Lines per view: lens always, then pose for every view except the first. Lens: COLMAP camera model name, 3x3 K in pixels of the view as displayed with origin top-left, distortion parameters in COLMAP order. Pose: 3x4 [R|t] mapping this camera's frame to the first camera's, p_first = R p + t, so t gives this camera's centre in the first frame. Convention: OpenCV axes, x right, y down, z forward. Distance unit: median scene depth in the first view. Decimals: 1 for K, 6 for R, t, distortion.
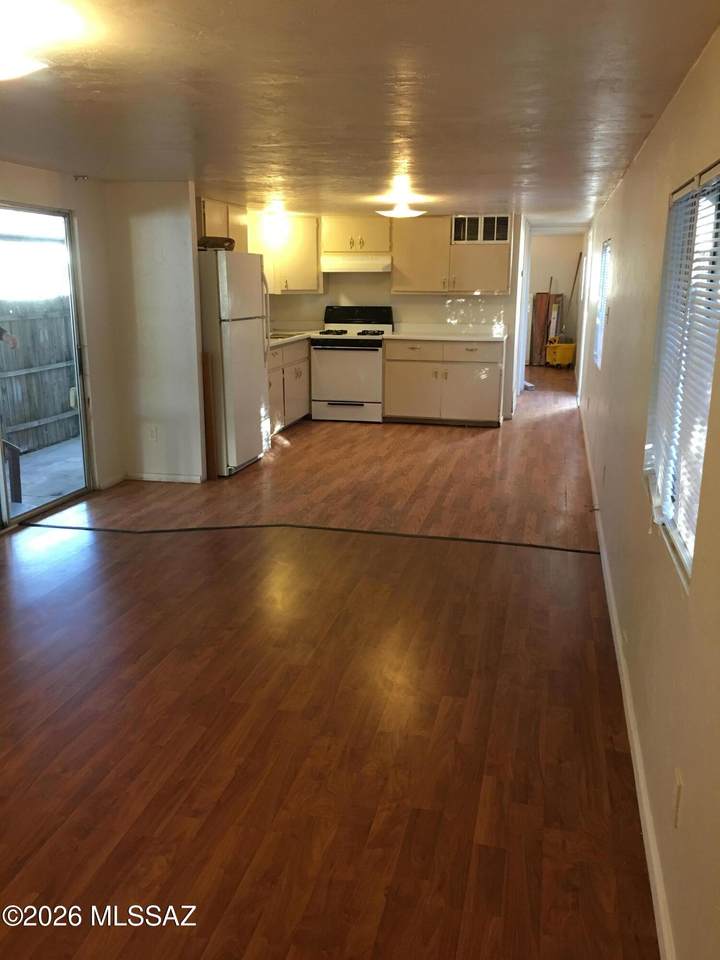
lens RADIAL K [[807.1, 0, 361.4], [0, 807.1, 482.0], [0, 0, 1]] dist [0.013550, 0.001548]
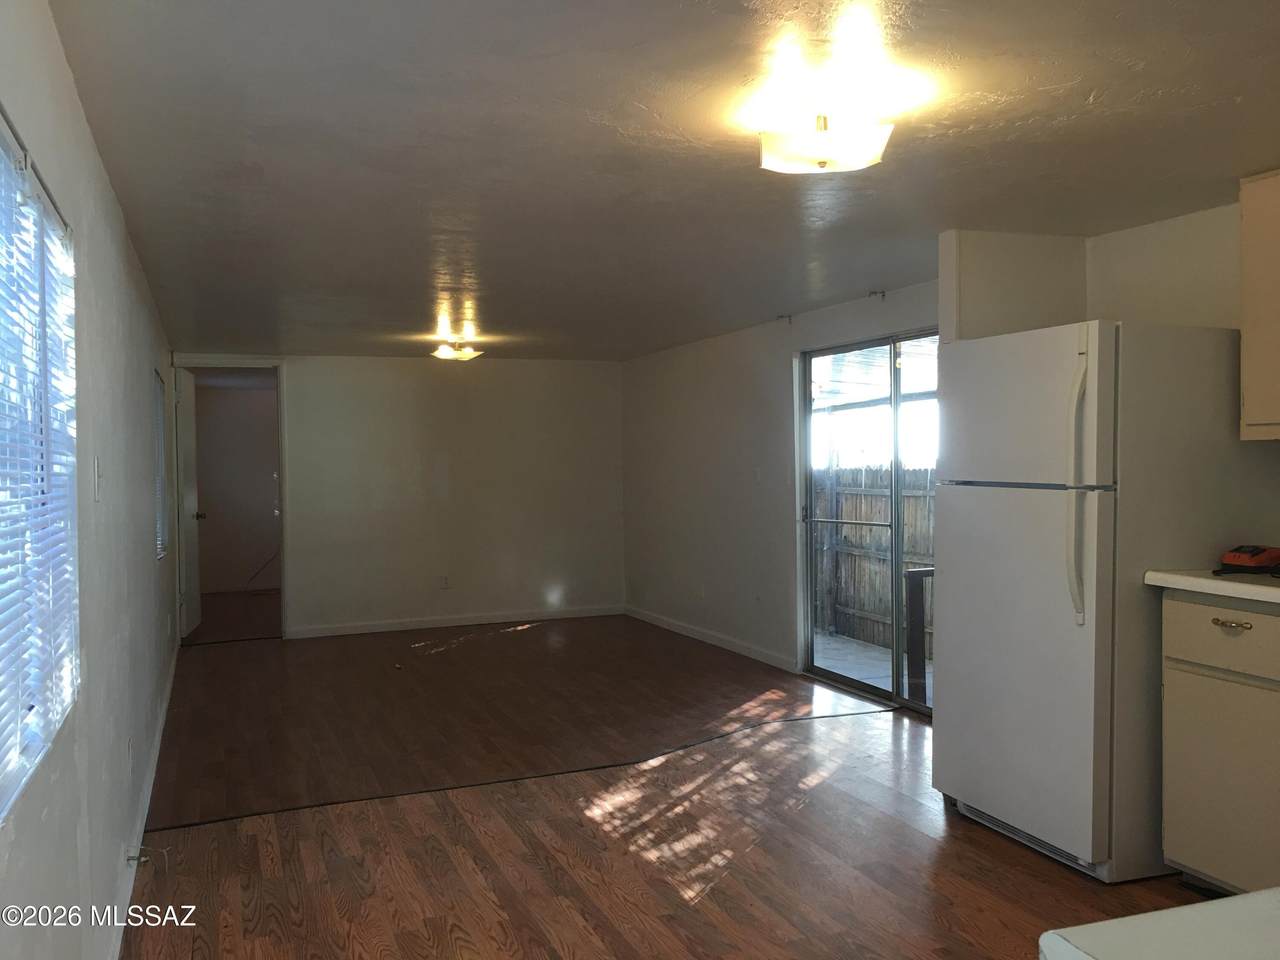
lens RADIAL K [[1076.1, 0, 642.9], [0, 1076.1, 479.3], [0, 0, 1]] dist [0.013550, 0.001548]
pose [[-0.822461, 0.002837, -0.568814, 0.373626], [-0.137615, 0.969289, 0.203814, -0.326865], [0.551924, 0.245906, -0.796813, 1.497678]]
